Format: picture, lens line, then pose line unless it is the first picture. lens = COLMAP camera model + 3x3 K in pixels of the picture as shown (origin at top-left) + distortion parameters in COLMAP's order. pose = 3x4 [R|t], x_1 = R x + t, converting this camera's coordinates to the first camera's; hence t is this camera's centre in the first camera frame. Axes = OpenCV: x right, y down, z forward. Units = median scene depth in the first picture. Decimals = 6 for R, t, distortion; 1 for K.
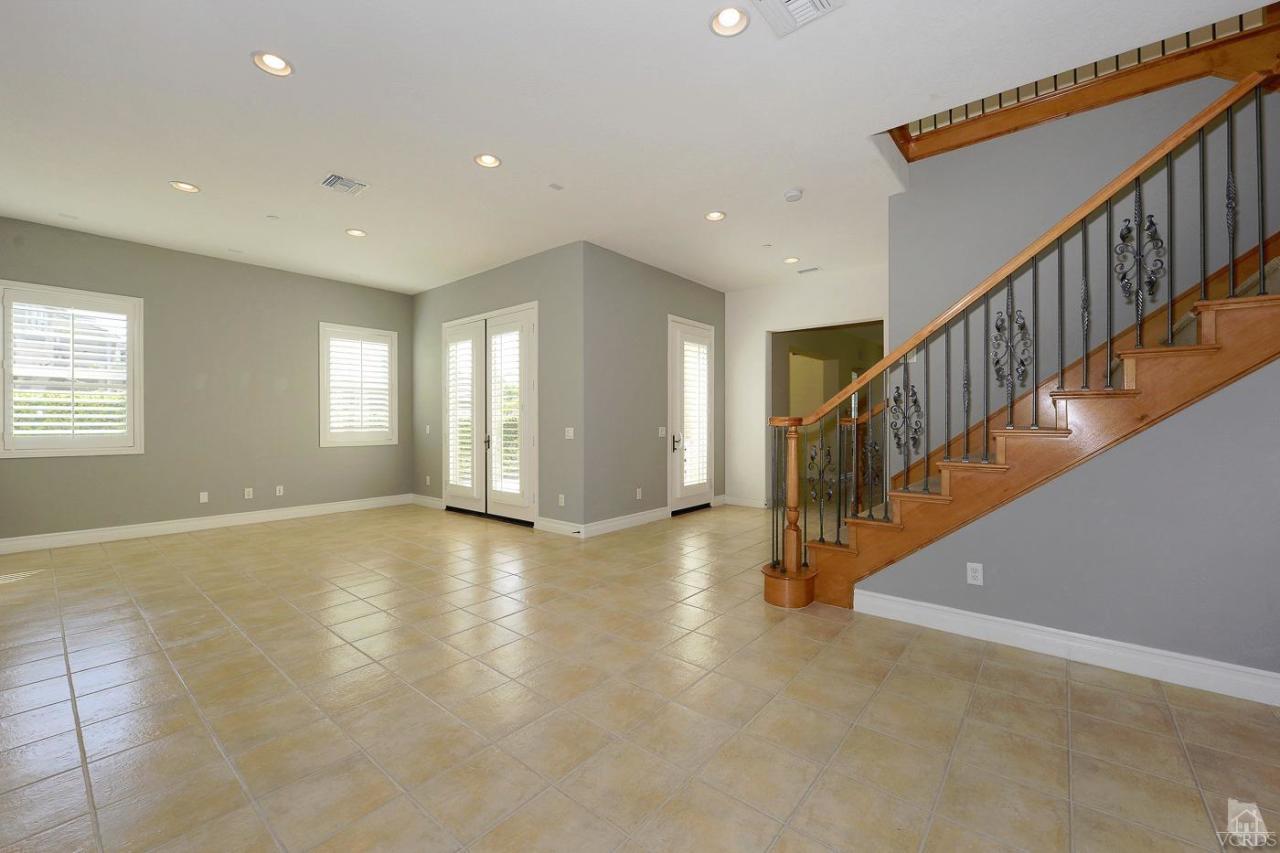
lens RADIAL K [[511.0, 0, 645.3], [0, 511.0, 422.2], [0, 0, 1]] dist [-0.010250, -0.000024]
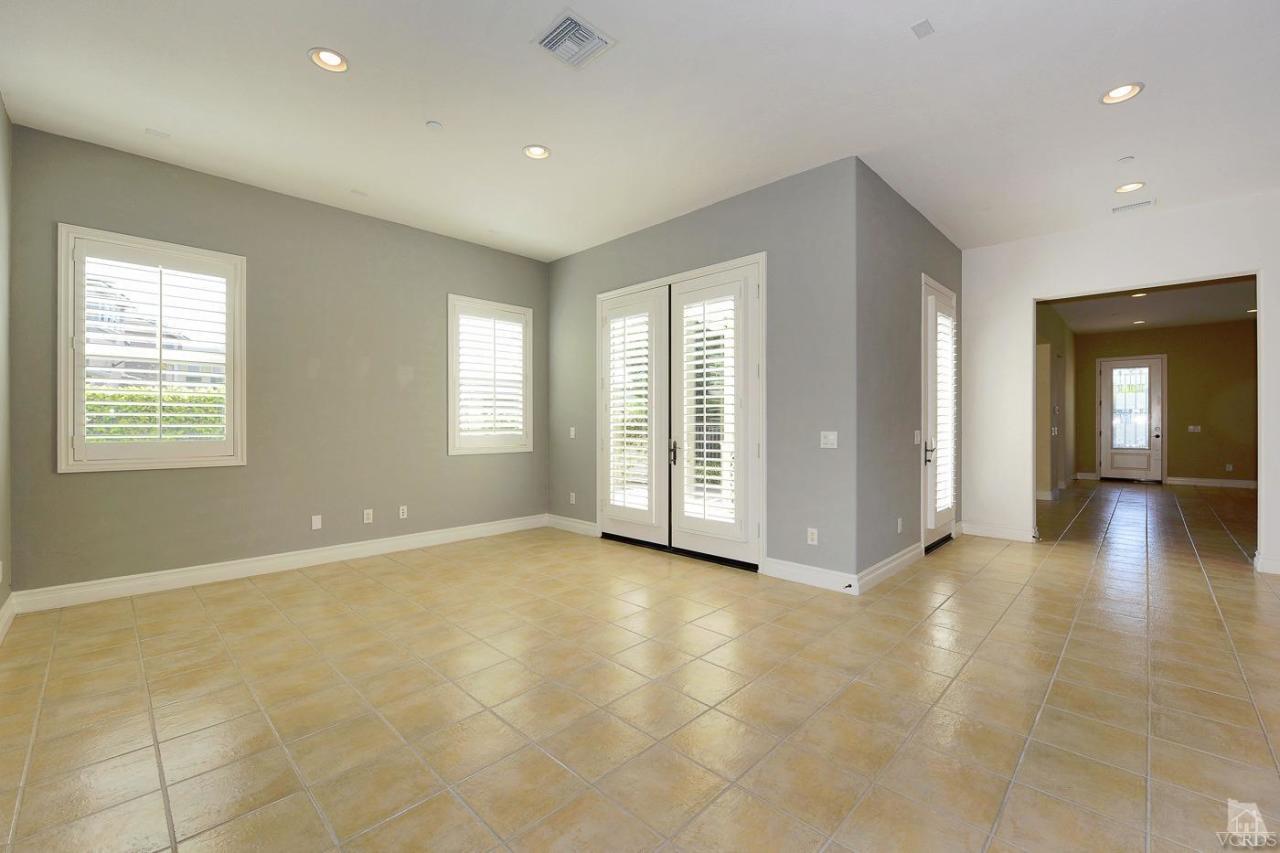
lens RADIAL K [[530.0, 0, 643.0], [0, 530.0, 421.7], [0, 0, 1]] dist [-0.011548, -0.000268]
pose [[0.996559, 0.001108, -0.082885, -0.286654], [-0.001393, 0.999993, -0.003380, 0.000301], [0.082881, 0.003484, 0.996553, 0.229291]]
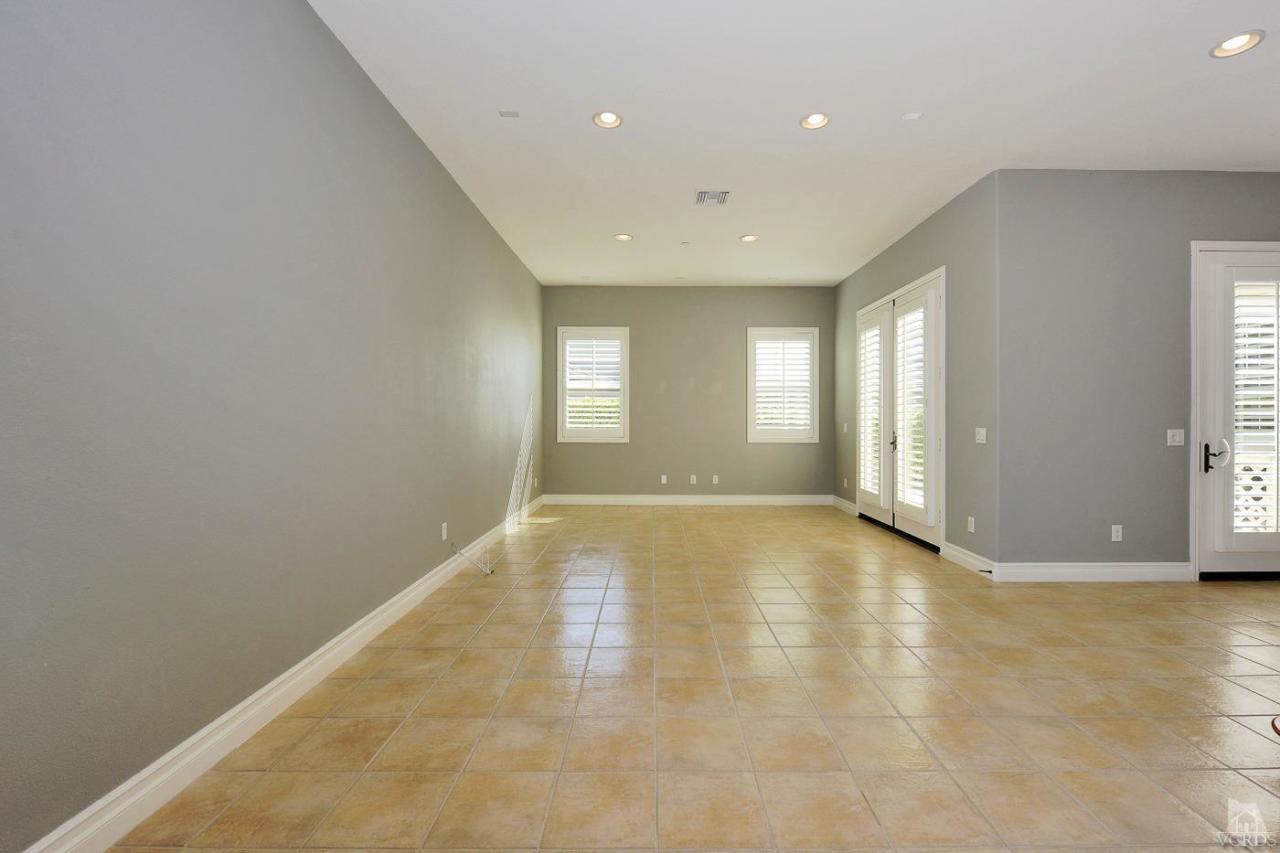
lens RADIAL K [[544.2, 0, 652.7], [0, 544.2, 419.1], [0, 0, 1]] dist [-0.009676, 0.000026]
pose [[0.633139, 0.002266, -0.774035, 0.134839], [-0.004175, 0.999991, -0.000488, -0.000106], [0.774027, 0.003541, 0.633143, 0.113514]]
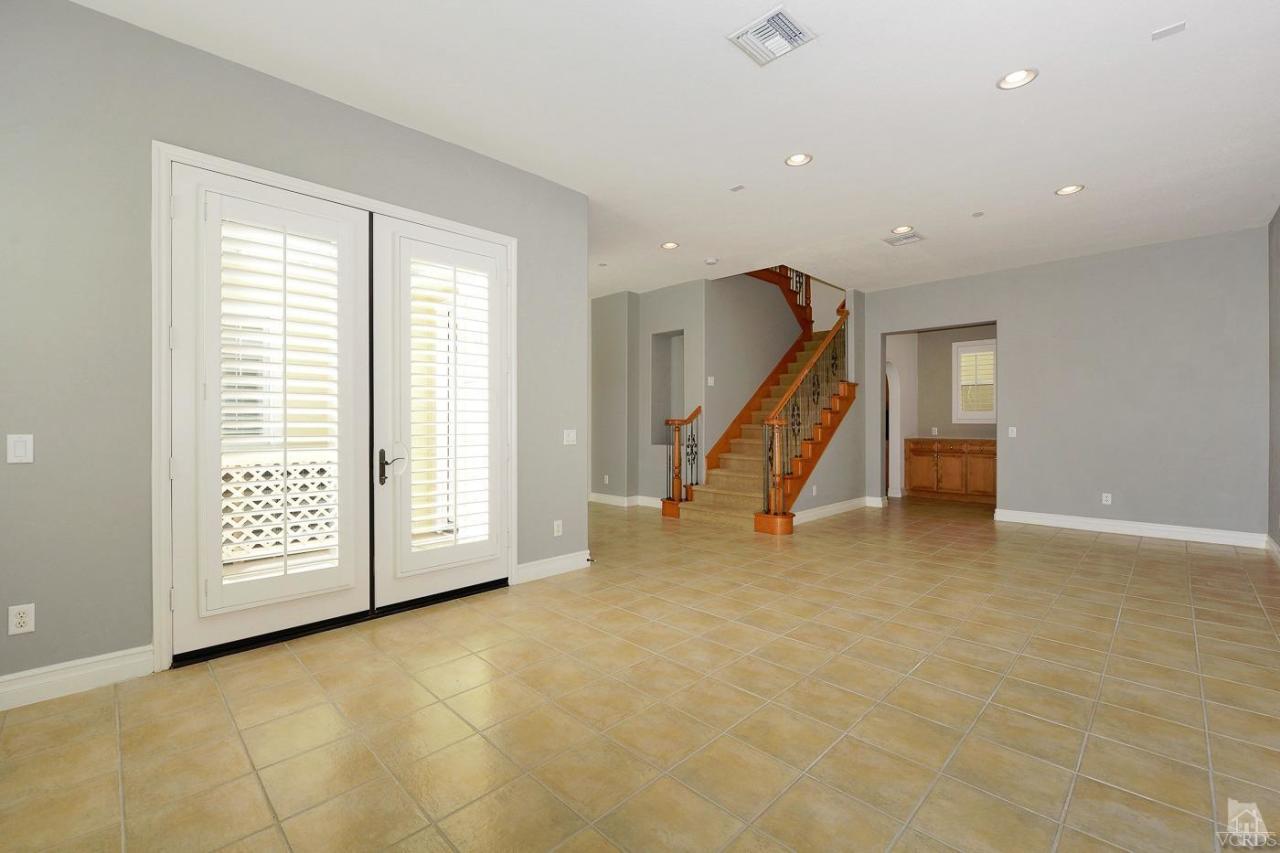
lens RADIAL K [[530.0, 0, 643.0], [0, 530.0, 421.7], [0, 0, 1]] dist [-0.011548, -0.000268]
pose [[0.101923, 0.001391, 0.994791, -0.787534], [0.000766, 0.999999, -0.001477, -0.000006], [-0.994792, 0.000912, 0.101921, 0.689322]]
